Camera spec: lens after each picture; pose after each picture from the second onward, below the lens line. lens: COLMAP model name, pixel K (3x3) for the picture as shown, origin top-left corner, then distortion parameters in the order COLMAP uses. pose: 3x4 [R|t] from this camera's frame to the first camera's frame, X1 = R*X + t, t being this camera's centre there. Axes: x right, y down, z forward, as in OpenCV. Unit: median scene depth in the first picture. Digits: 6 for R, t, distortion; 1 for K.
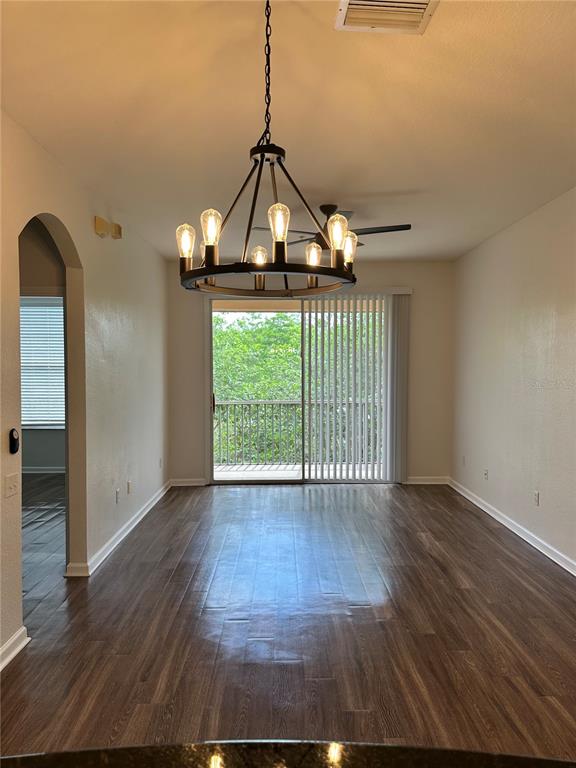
lens RADIAL K [[542.9, 0, 290.0], [0, 542.9, 386.9], [0, 0, 1]] dist [0.043370, -0.020222]
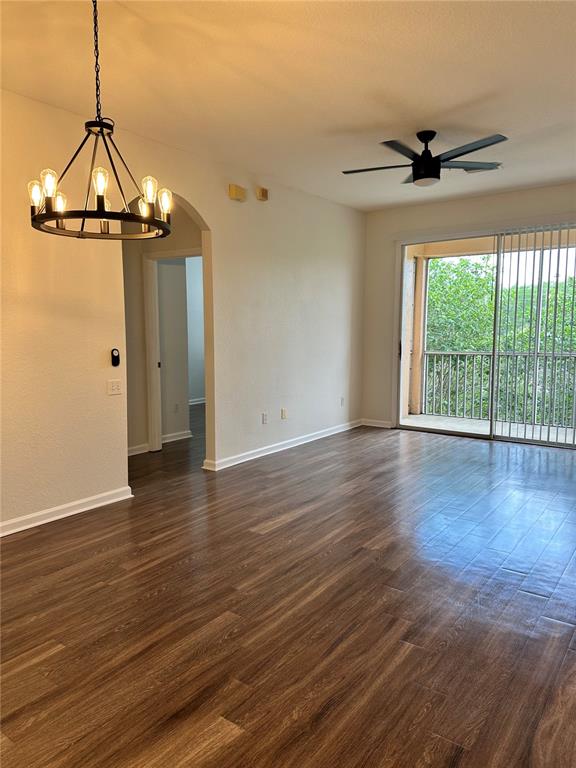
lens RADIAL K [[542.9, 0, 288.2], [0, 542.9, 381.0], [0, 0, 1]] dist [0.043370, -0.020222]
pose [[0.798151, 0.068194, -0.598585, 0.689294], [-0.028539, 0.996737, 0.075499, 0.039563], [0.601780, -0.043176, 0.797494, 0.117882]]
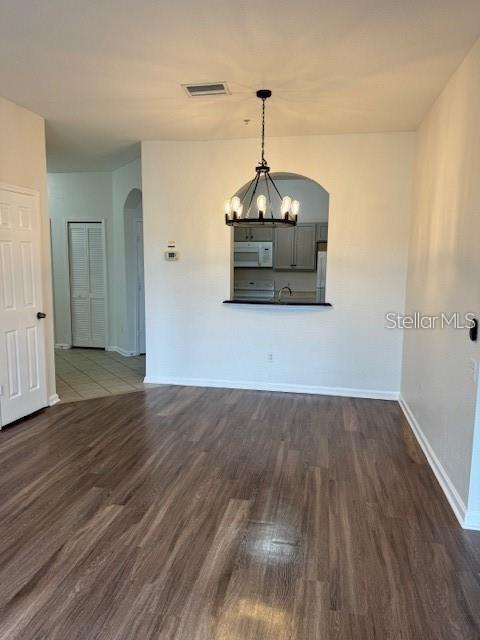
lens RADIAL K [[460.8, 0, 240.8], [0, 460.8, 319.8], [0, 0, 1]] dist [-0.000530, 0.000605]
pose [[-0.979369, -0.034798, 0.199061, -0.225241], [-0.002106, 0.986766, 0.162137, -0.057773], [-0.202069, 0.158373, -0.966481, 1.851931]]
